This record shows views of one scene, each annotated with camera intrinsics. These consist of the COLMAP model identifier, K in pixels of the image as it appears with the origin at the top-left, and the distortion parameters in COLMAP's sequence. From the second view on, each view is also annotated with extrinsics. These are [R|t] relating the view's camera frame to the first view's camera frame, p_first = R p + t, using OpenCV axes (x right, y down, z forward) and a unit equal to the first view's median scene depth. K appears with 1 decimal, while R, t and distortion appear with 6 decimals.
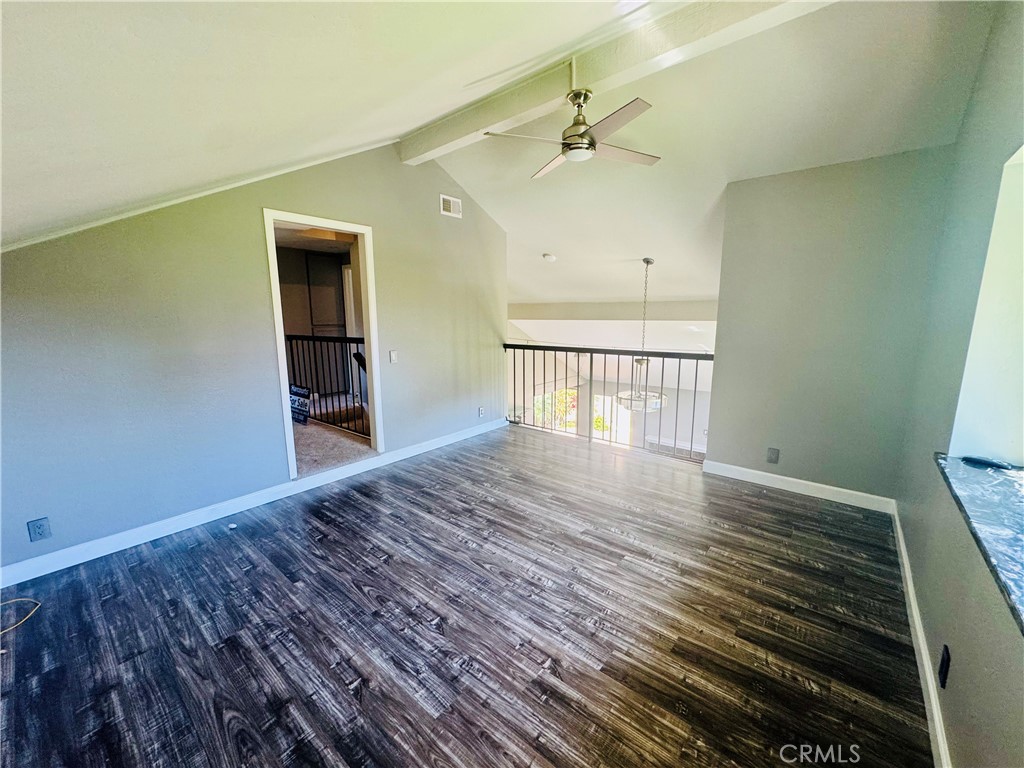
lens RADIAL K [[409.2, 0, 511.6], [0, 409.2, 382.4], [0, 0, 1]] dist [-0.001517, 0.000299]
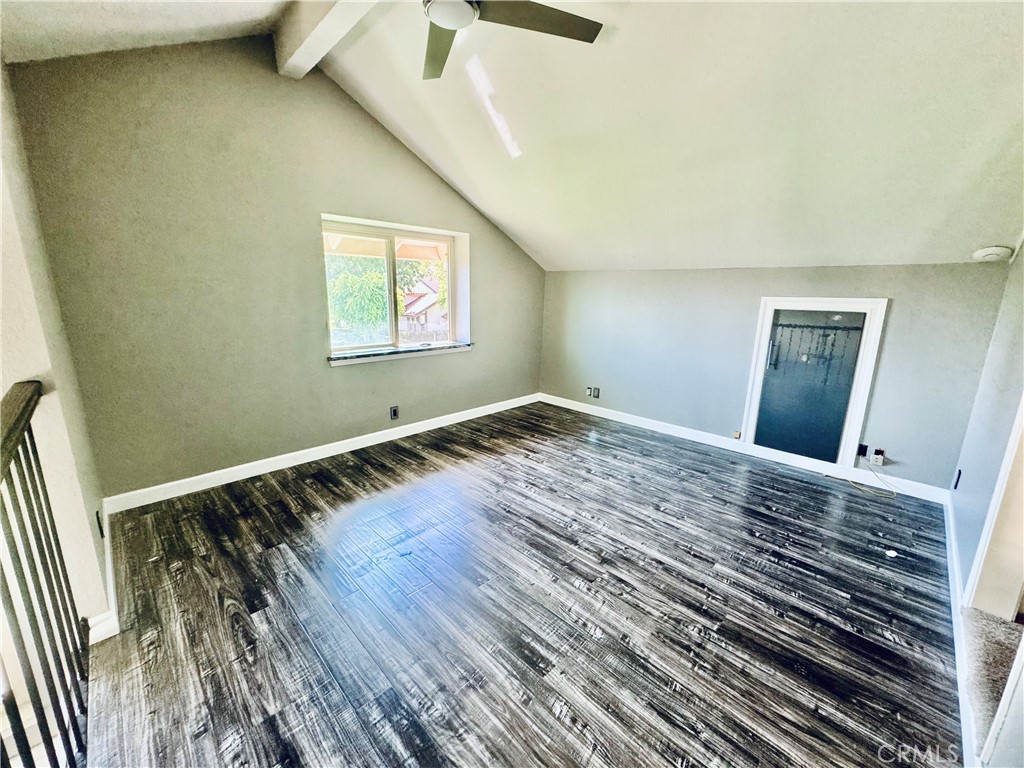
lens RADIAL K [[409.2, 0, 514.3], [0, 409.2, 381.6], [0, 0, 1]] dist [-0.001517, 0.000299]
pose [[-0.996520, -0.028032, 0.078496, 0.011346], [0.003627, 0.926275, 0.376831, -0.297219], [-0.083272, 0.375804, -0.922950, 1.825607]]
